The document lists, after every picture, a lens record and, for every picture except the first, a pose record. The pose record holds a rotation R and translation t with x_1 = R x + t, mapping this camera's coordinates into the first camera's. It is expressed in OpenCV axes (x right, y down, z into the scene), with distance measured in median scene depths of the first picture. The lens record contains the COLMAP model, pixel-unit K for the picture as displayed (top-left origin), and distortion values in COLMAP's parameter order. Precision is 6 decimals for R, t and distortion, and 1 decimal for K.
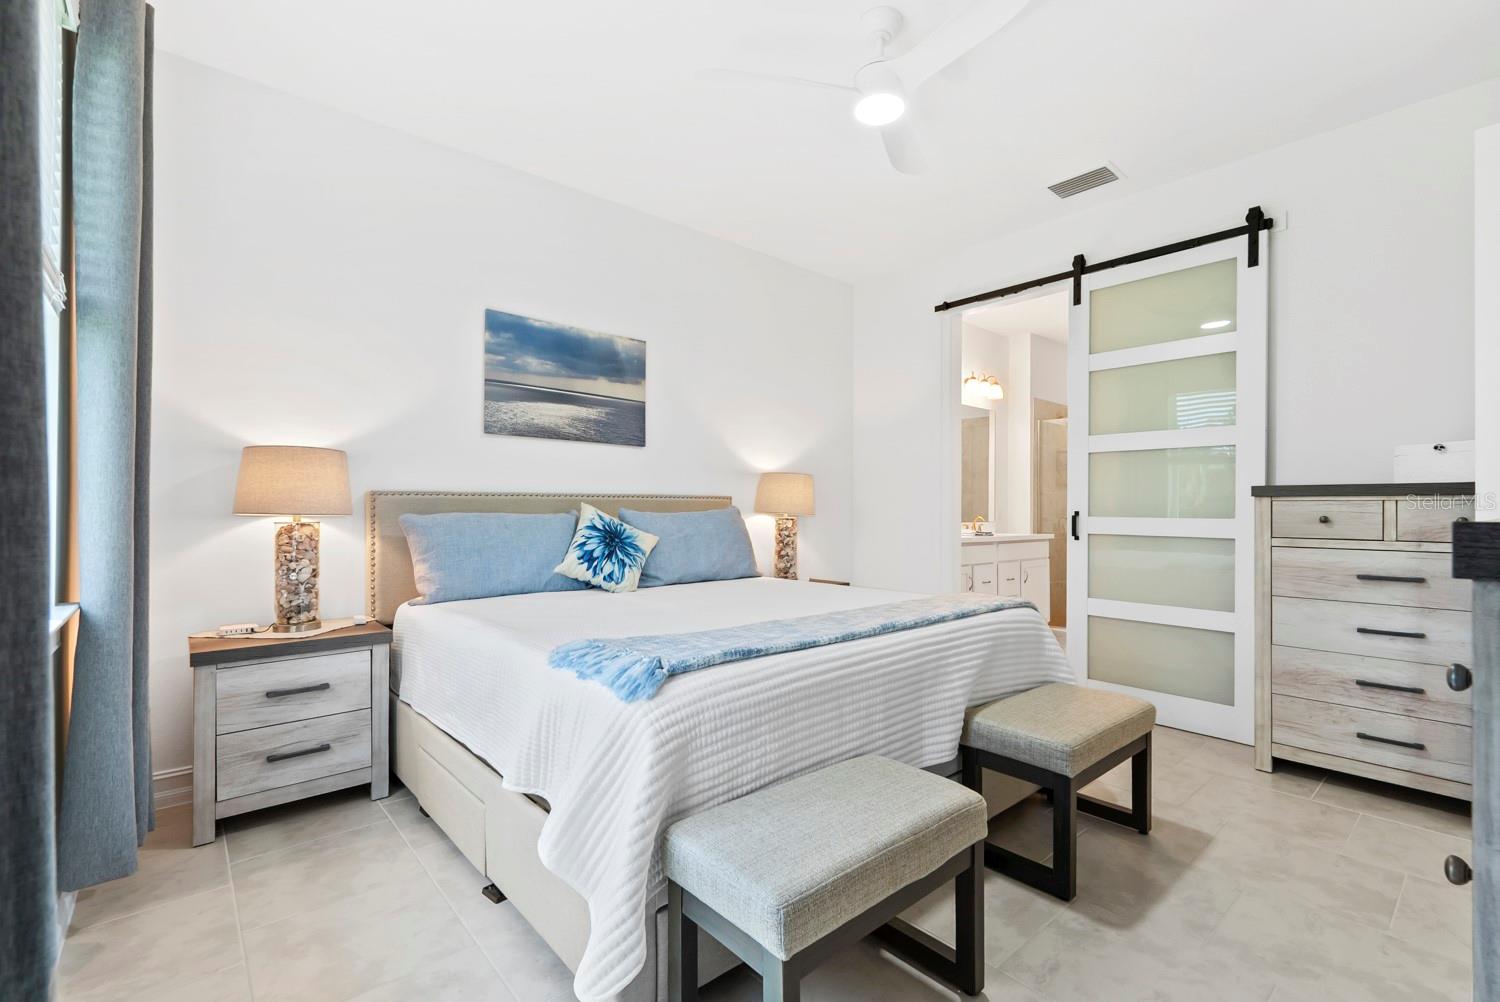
lens RADIAL K [[654.2, 0, 777.7], [0, 654.2, 502.3], [0, 0, 1]] dist [0.001531, 0.000646]
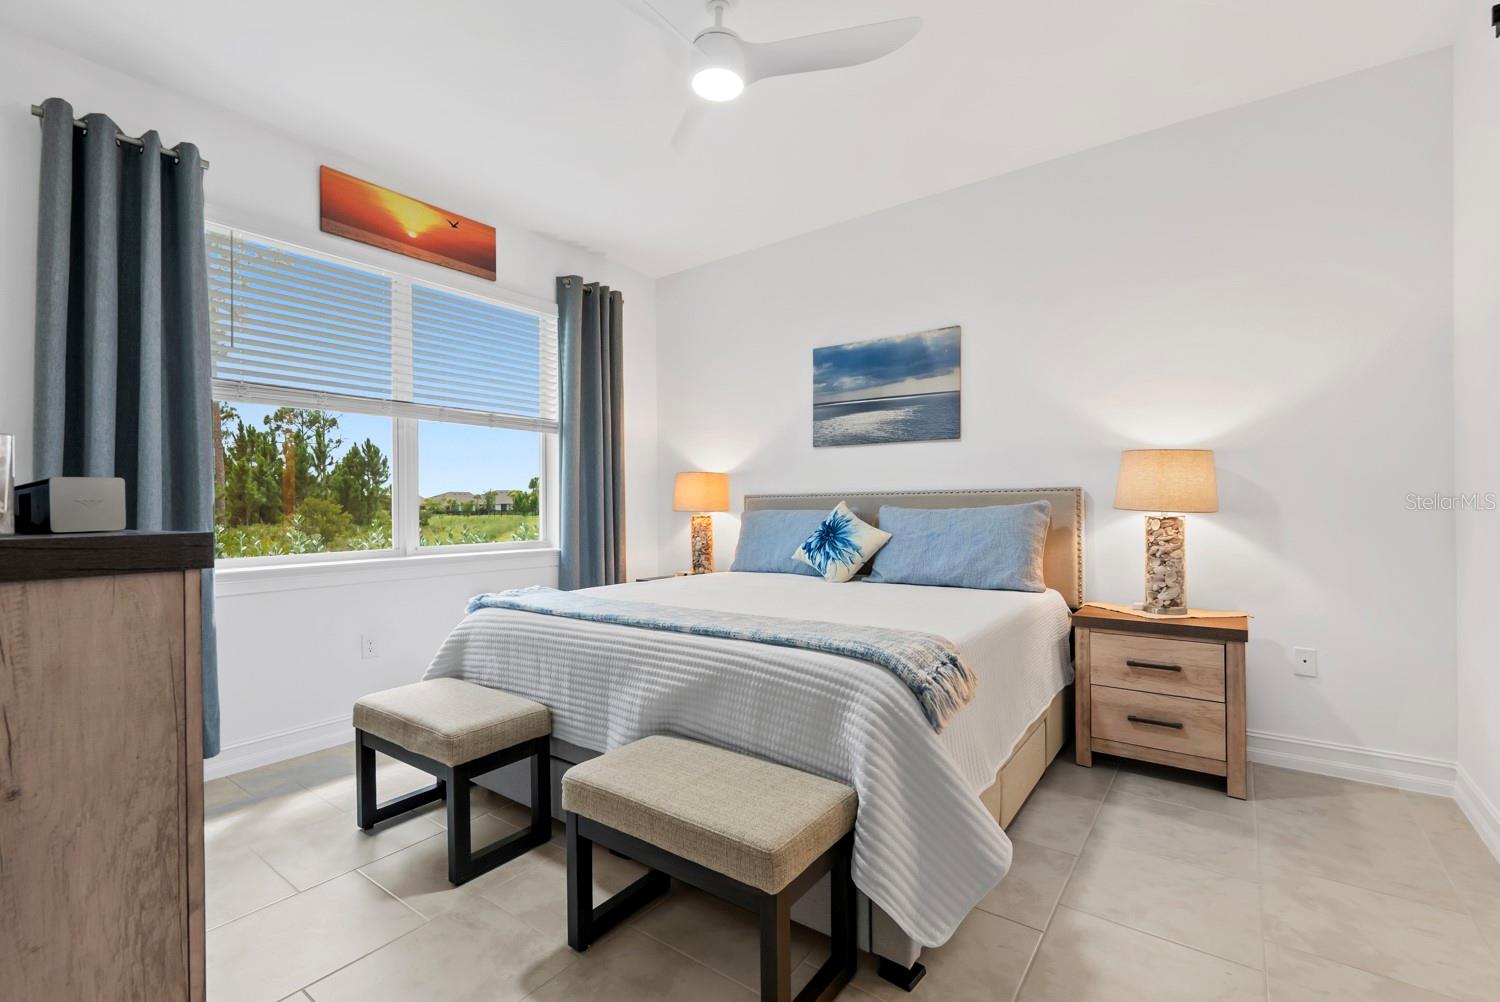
lens RADIAL K [[654.2, 0, 740.6], [0, 654.2, 507.7], [0, 0, 1]] dist [0.001531, 0.000646]
pose [[0.221699, 0.000540, -0.975115, 0.765599], [0.023275, 0.999712, 0.005845, 0.001827], [0.974837, -0.023992, 0.221623, 0.576238]]
